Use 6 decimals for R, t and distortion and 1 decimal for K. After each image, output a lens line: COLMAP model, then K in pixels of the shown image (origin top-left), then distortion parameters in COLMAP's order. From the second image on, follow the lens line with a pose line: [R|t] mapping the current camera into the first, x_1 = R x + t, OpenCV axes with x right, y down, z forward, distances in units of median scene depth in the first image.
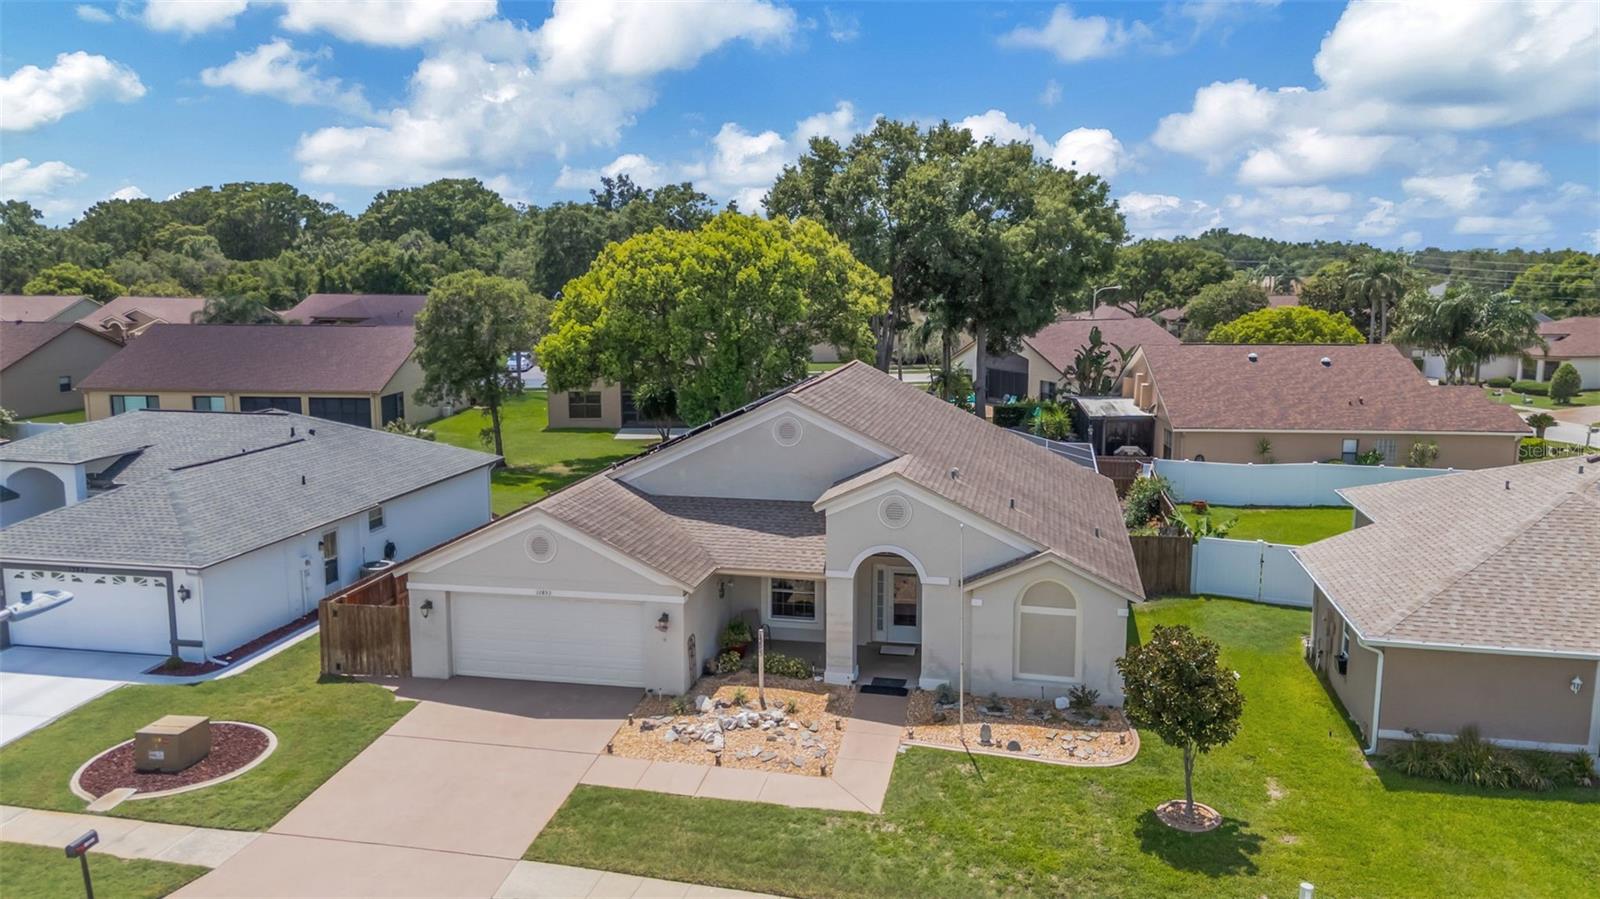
lens RADIAL K [[1192.6, 0, 796.2], [0, 1192.6, 445.7], [0, 0, 1]] dist [0.078433, -0.093424]
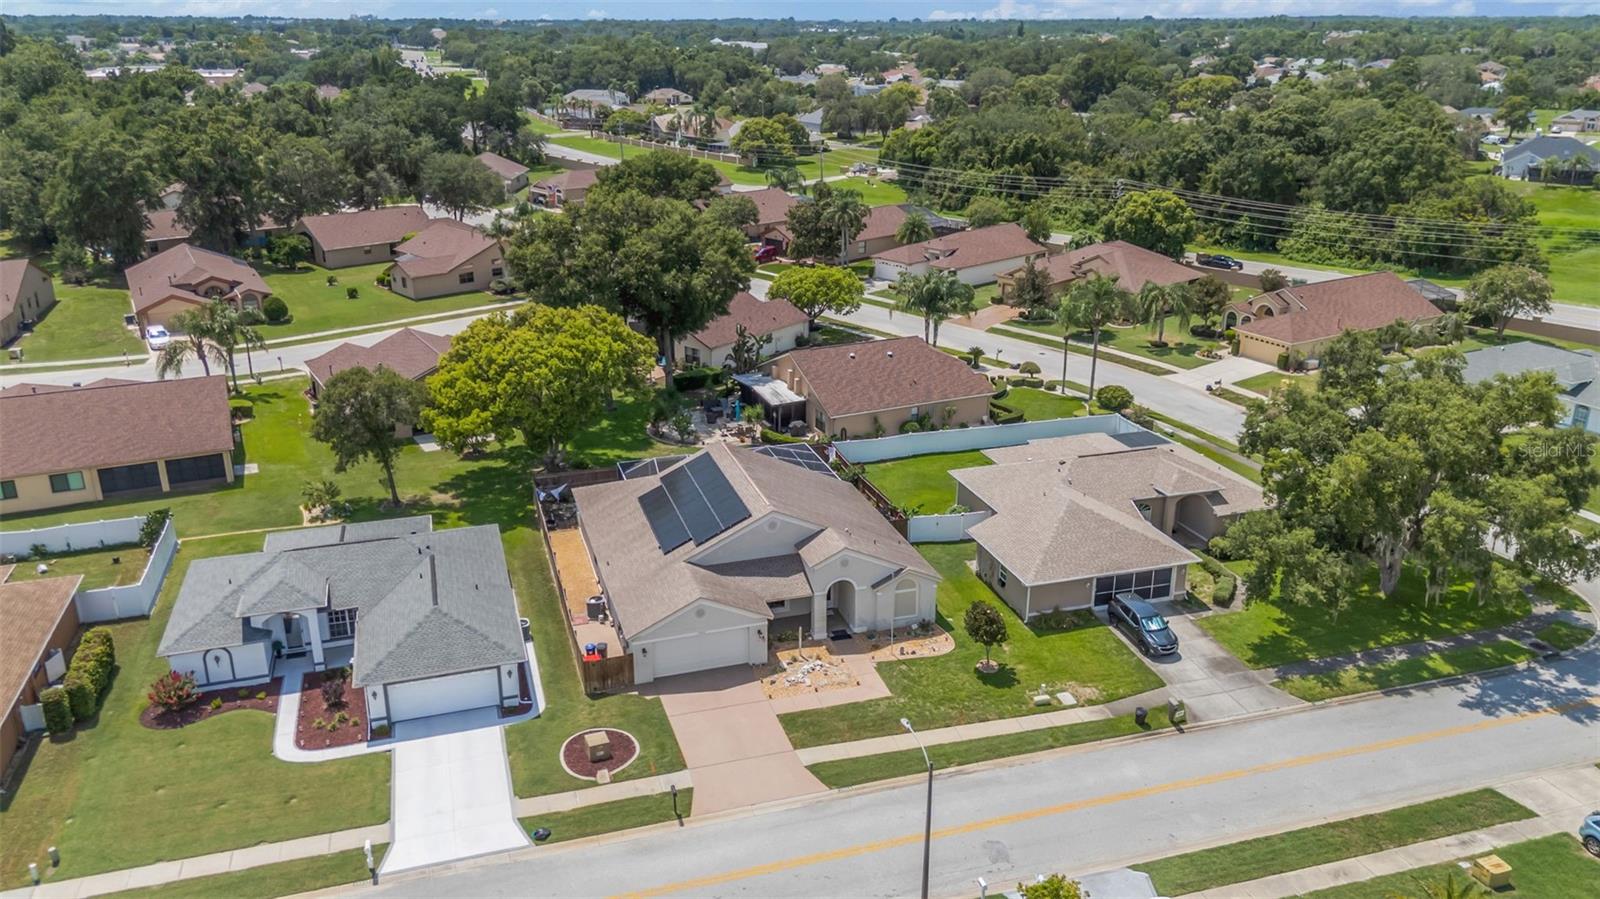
lens RADIAL K [[1192.6, 0, 796.2], [0, 1192.6, 445.7], [0, 0, 1]] dist [0.078433, -0.093424]
pose [[0.870534, -0.168823, 0.462244, -0.964431], [0.076004, 0.974167, 0.212654, -0.623282], [-0.486204, -0.149990, 0.860877, -0.834186]]
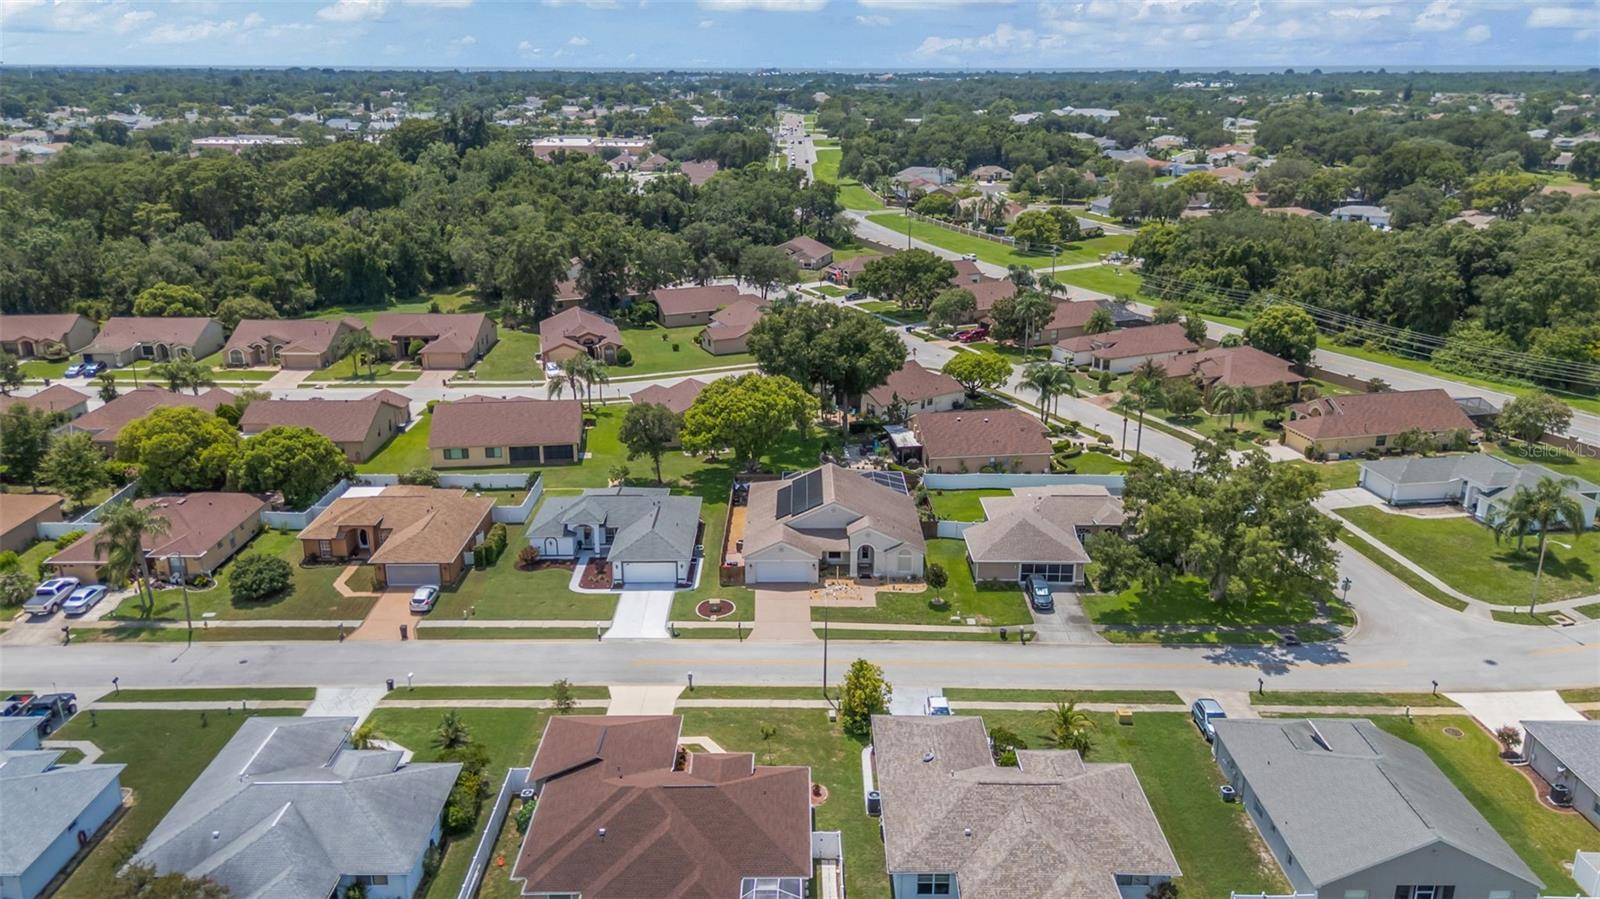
lens RADIAL K [[1192.6, 0, 796.2], [0, 1192.6, 445.7], [0, 0, 1]] dist [0.078433, -0.093424]
pose [[0.978544, -0.065609, 0.195314, -0.890087], [0.033473, 0.985975, 0.163501, -0.877477], [-0.203302, -0.153455, 0.967016, -2.705118]]
